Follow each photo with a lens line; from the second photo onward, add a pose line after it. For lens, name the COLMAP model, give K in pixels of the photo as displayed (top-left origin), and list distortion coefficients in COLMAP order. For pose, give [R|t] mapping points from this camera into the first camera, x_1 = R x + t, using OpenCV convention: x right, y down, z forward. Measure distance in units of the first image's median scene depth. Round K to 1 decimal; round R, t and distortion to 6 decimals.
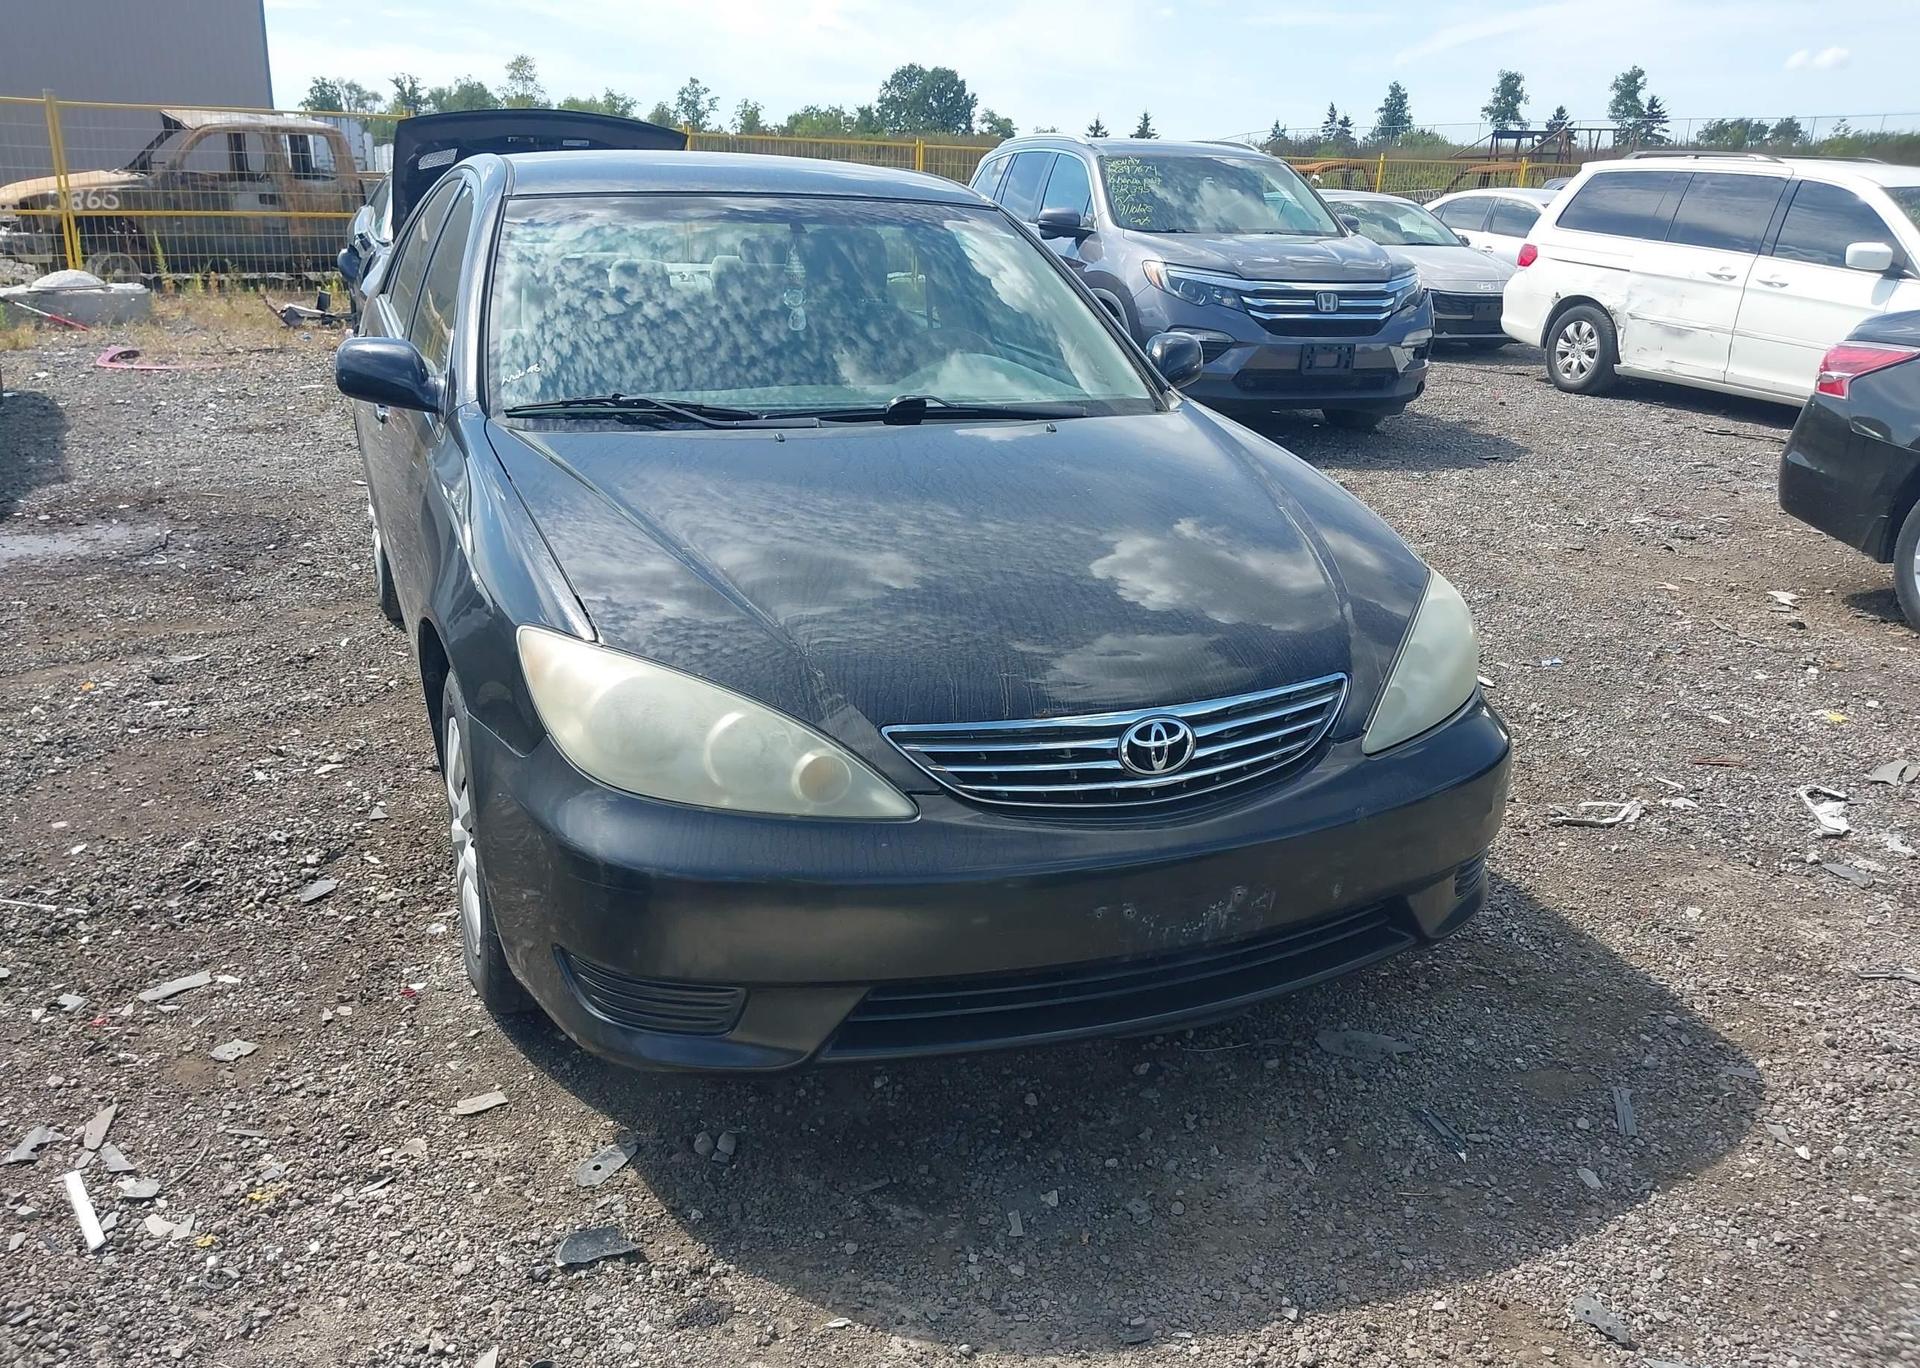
lens RADIAL K [[1507.9, 0, 962.1], [0, 1507.9, 690.7], [0, 0, 1]] dist [0.019811, -0.031893]
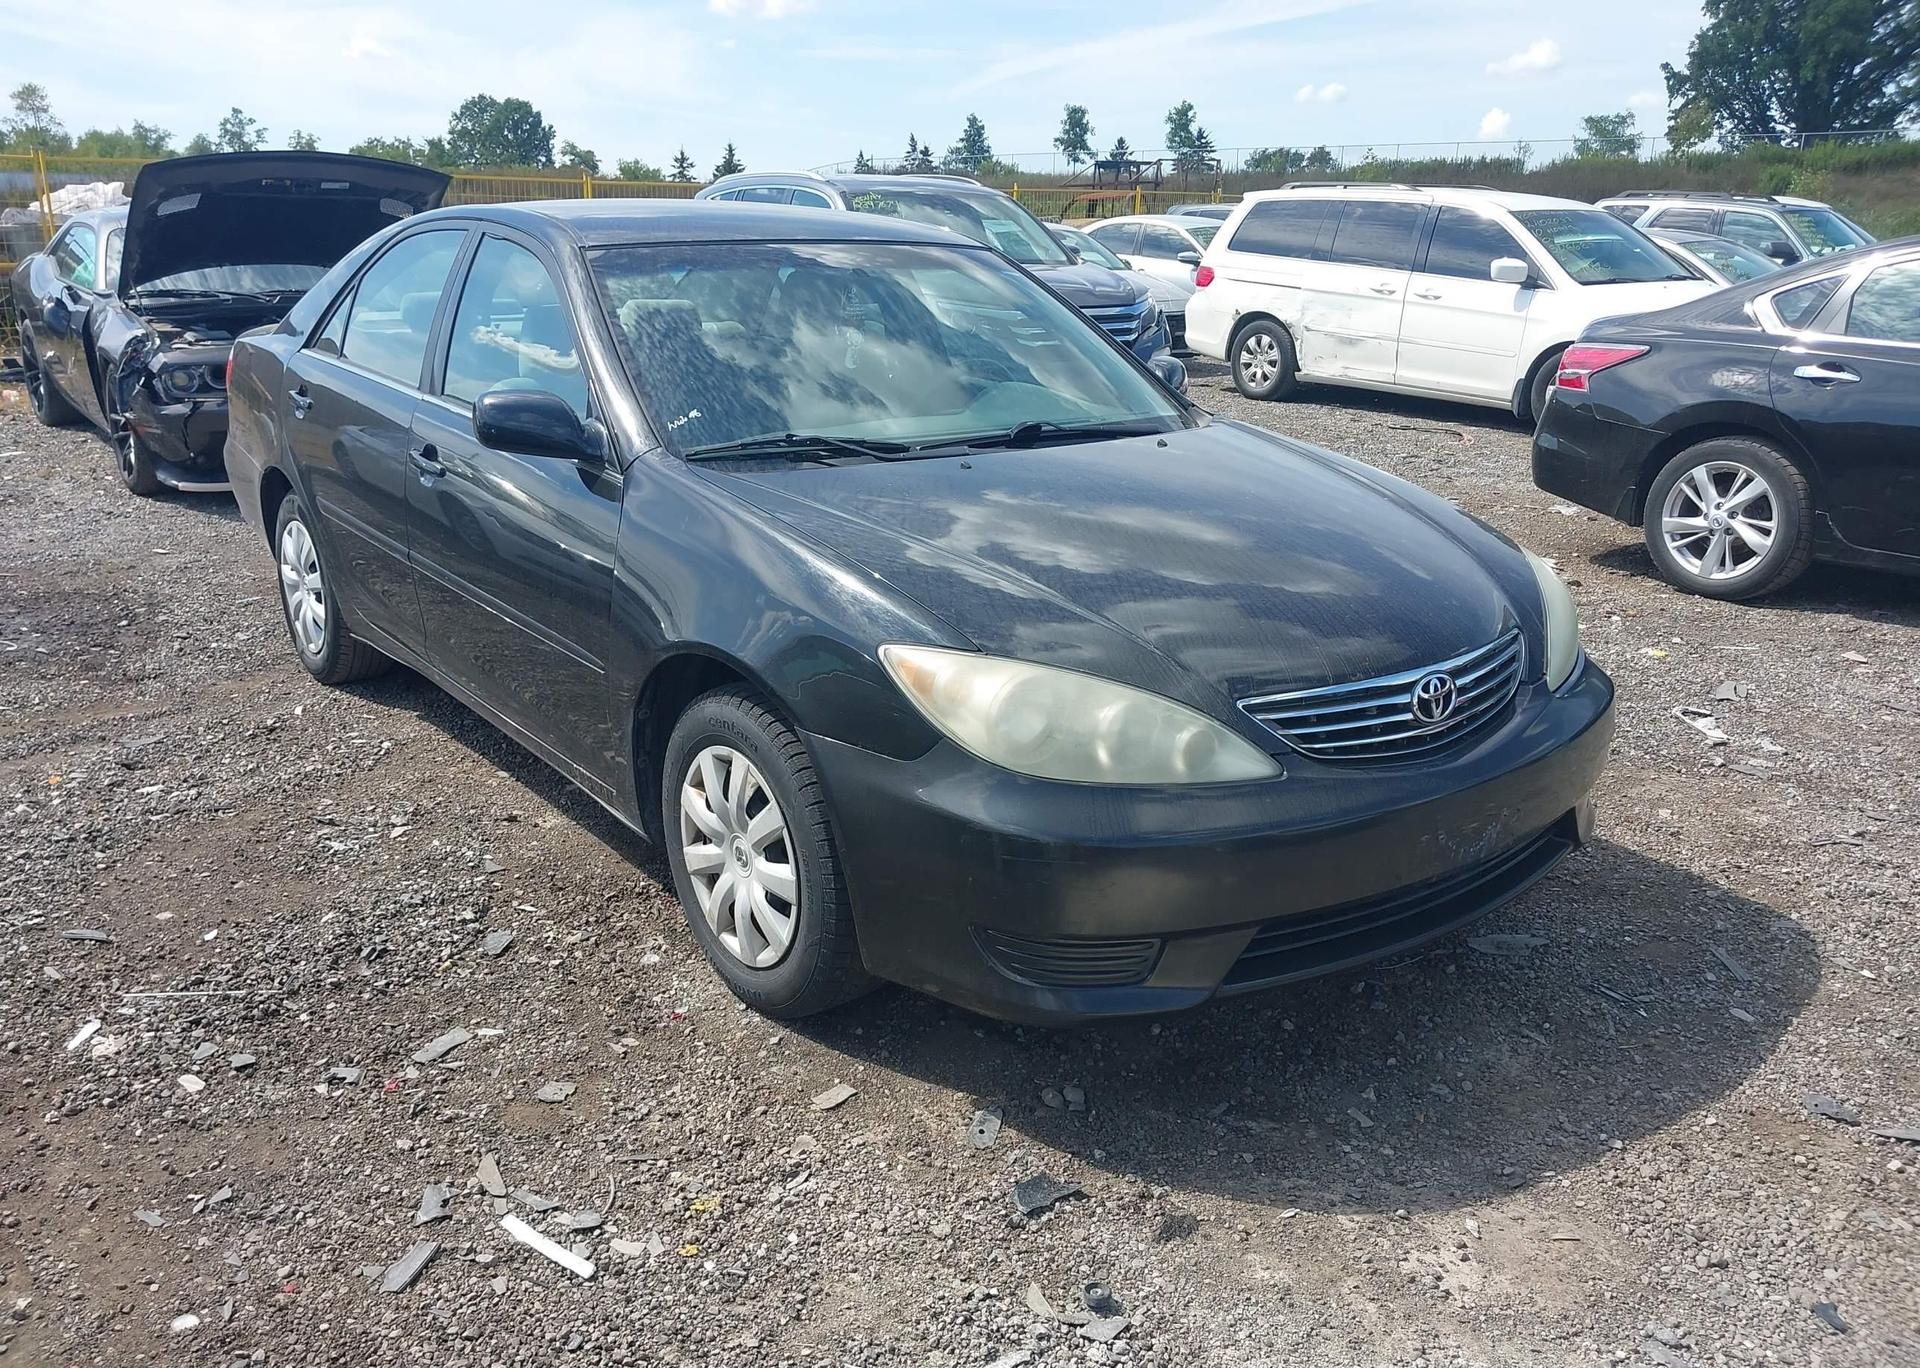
lens RADIAL K [[1508.3, 0, 963.6], [0, 1508.3, 687.7], [0, 0, 1]] dist [0.006308, -0.004252]
pose [[0.966285, -0.090916, 0.240890, -0.242446], [0.095596, 0.995390, -0.007787, 0.001201], [-0.239071, 0.030552, 0.970521, -0.032166]]
